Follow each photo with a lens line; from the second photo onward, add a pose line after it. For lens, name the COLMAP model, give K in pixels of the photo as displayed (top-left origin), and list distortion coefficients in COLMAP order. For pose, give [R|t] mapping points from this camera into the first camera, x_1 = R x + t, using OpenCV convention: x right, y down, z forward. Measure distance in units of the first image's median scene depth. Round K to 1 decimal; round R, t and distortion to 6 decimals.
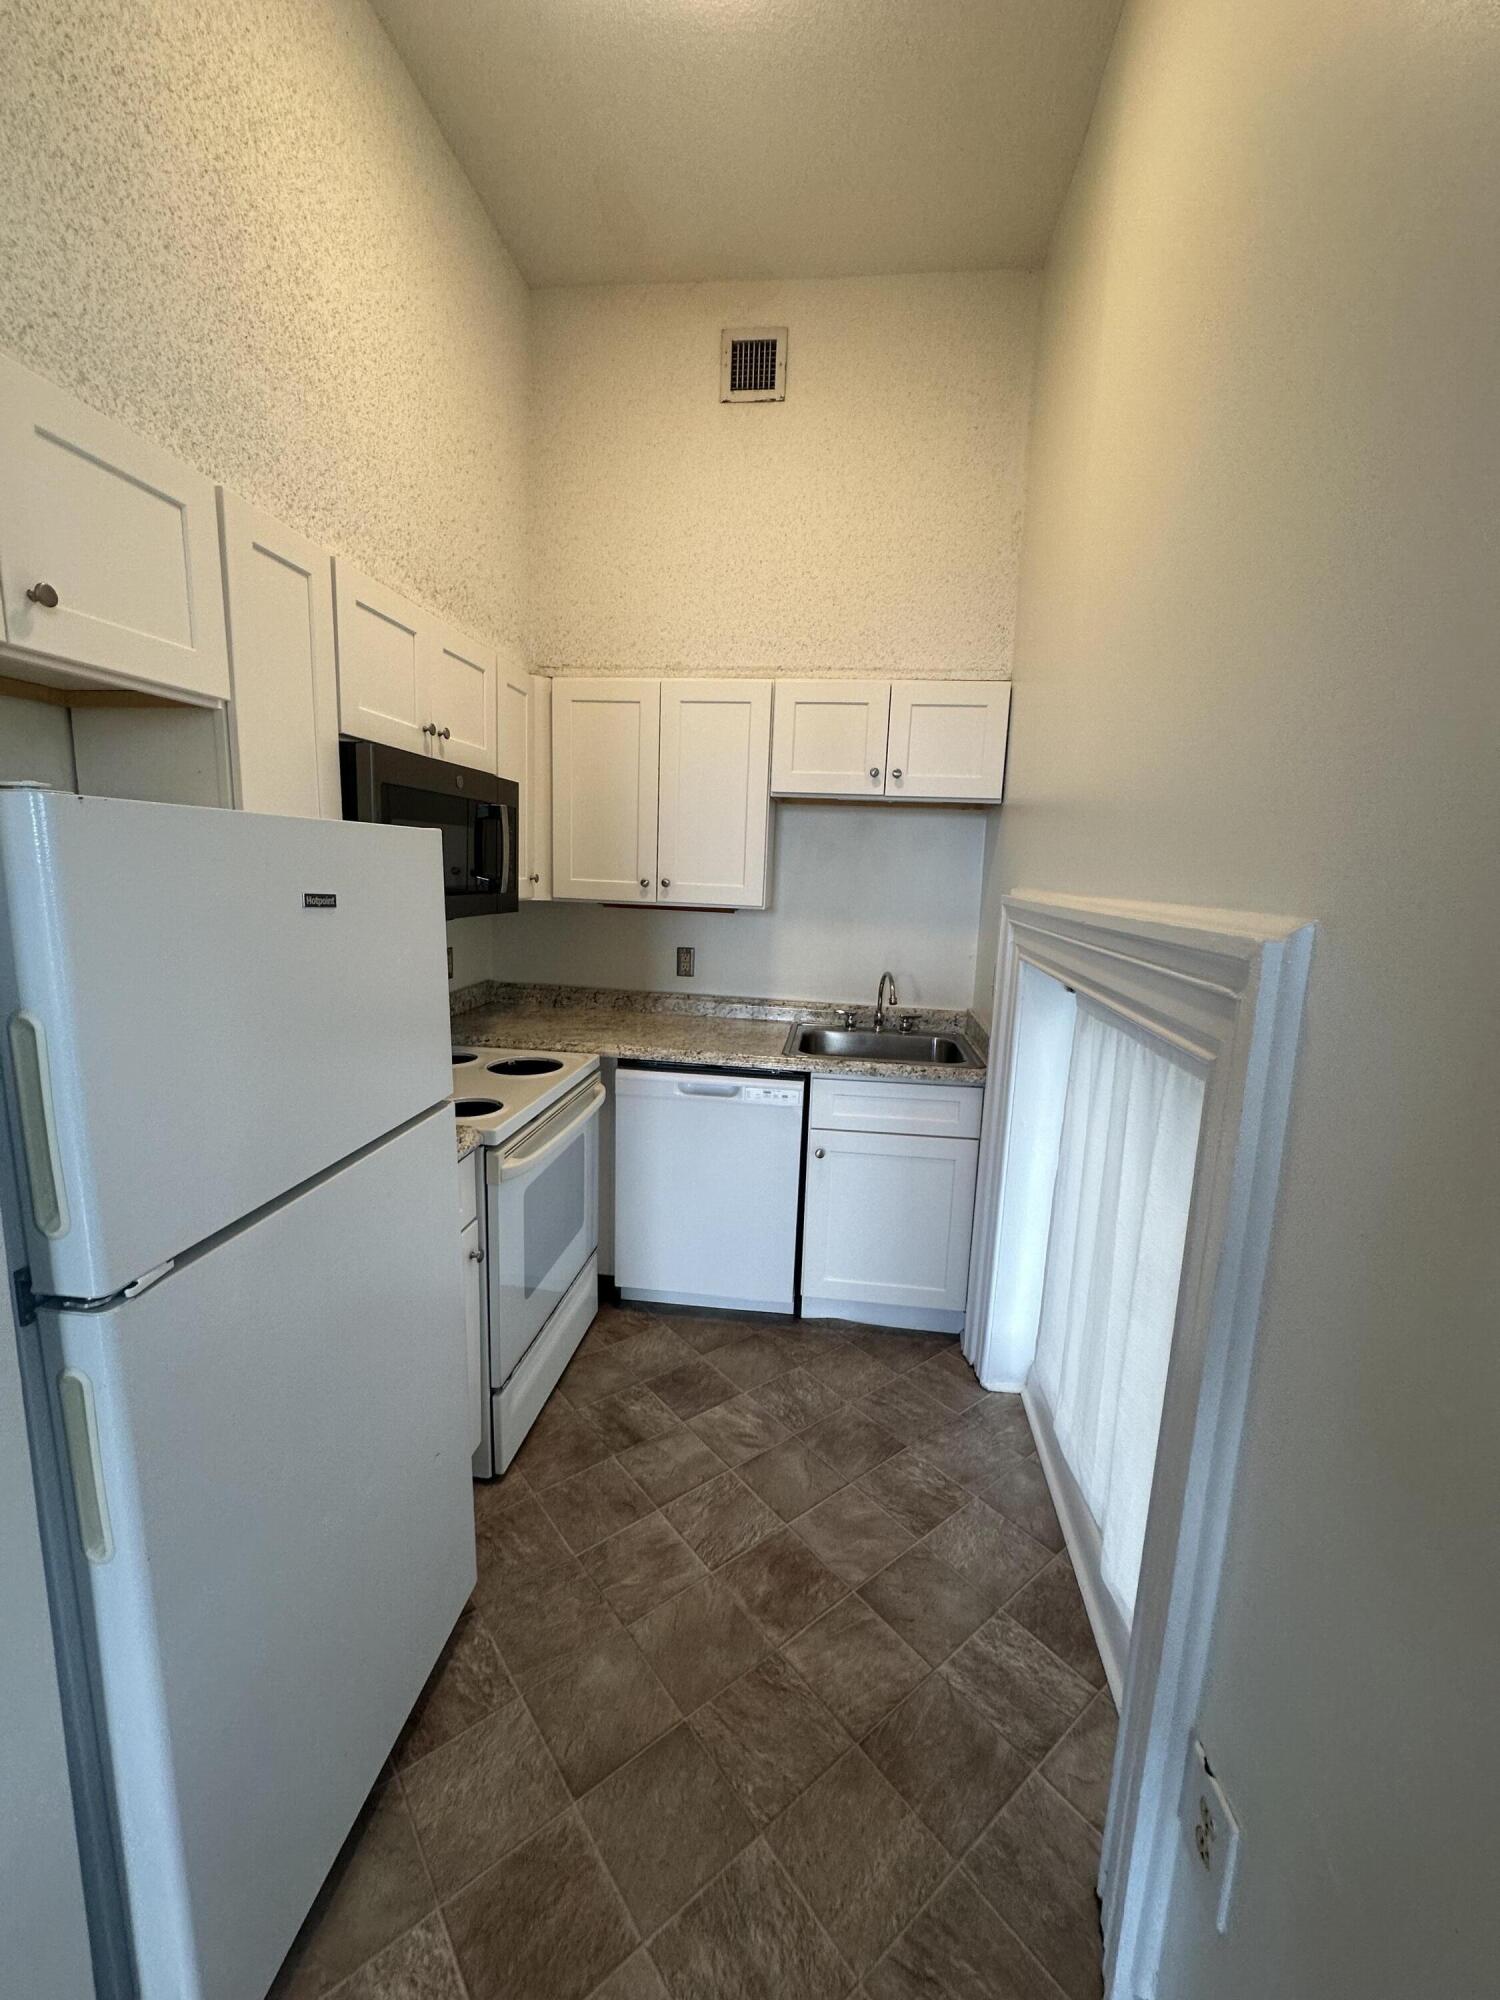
lens RADIAL K [[790.1, 0, 750.0], [0, 790.1, 1000.0], [0, 0, 1]] dist [0.001196, 0.000200]
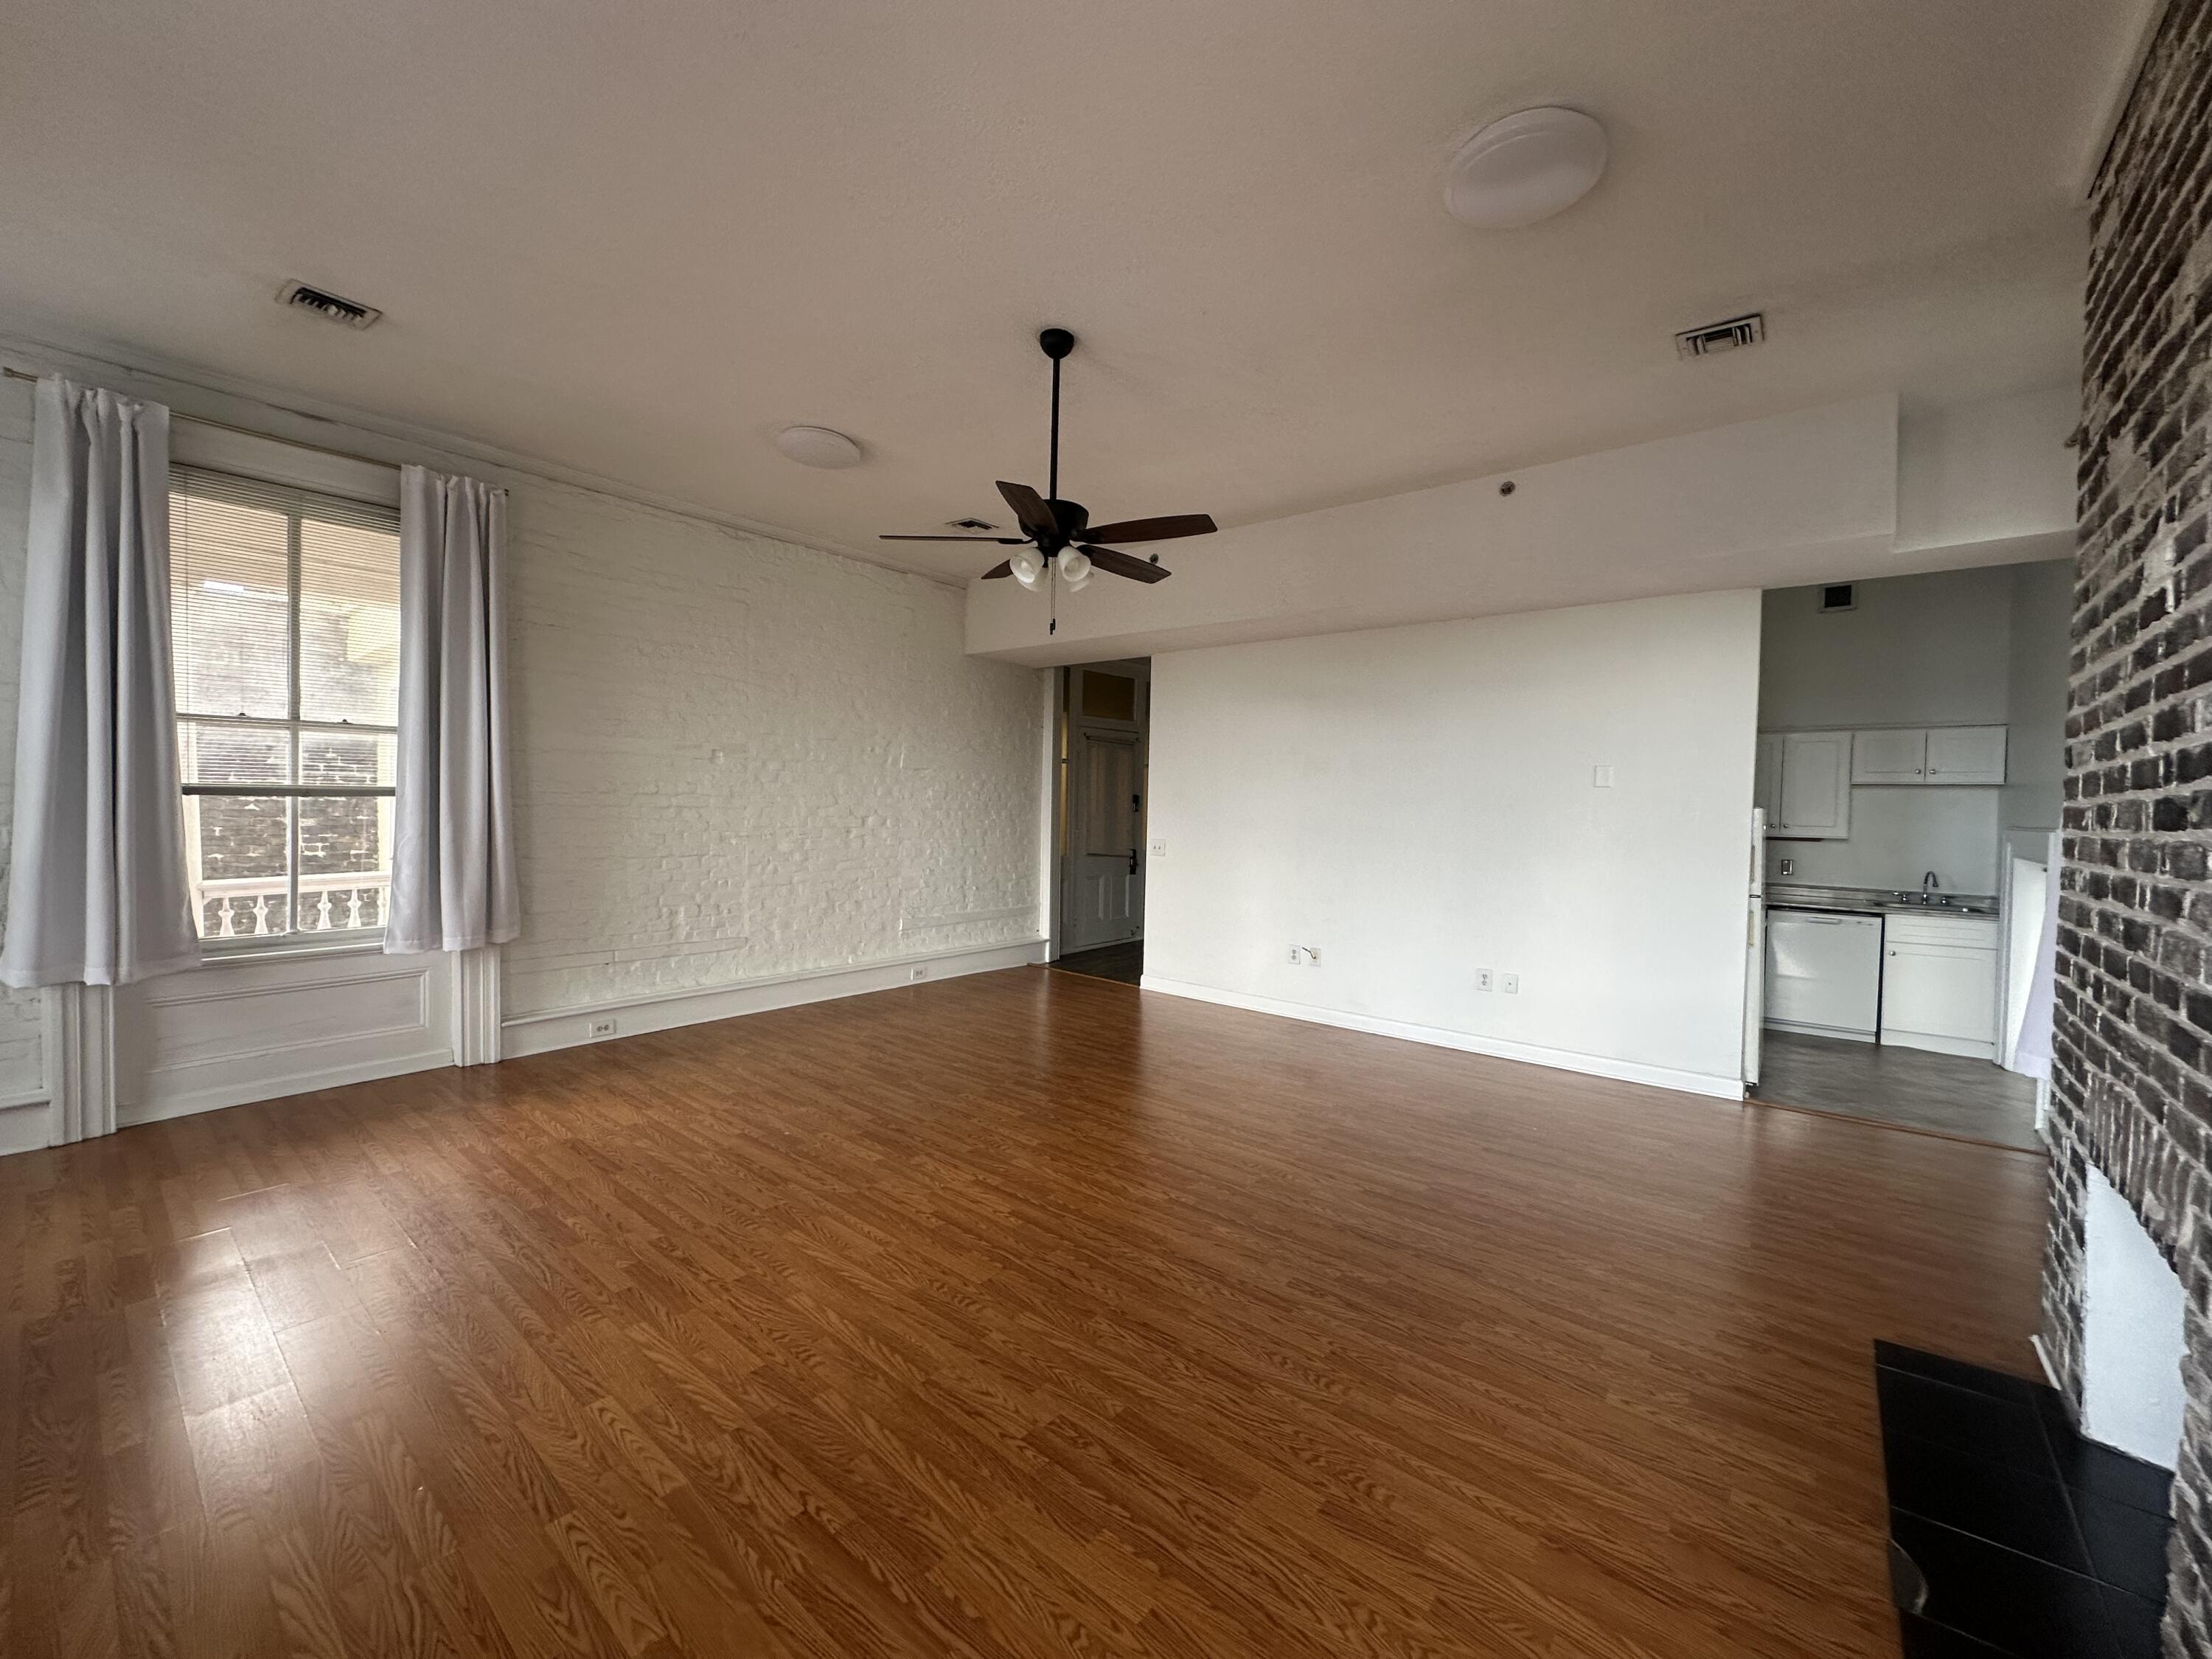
lens RADIAL K [[873.8, 0, 1106.0], [0, 873.8, 829.5], [0, 0, 1]] dist [0.001196, 0.000200]
pose [[0.846634, -0.012201, -0.532036, -0.417171], [-0.070027, 0.988490, -0.134102, 0.311970], [0.527549, 0.150792, 0.836035, -1.978705]]
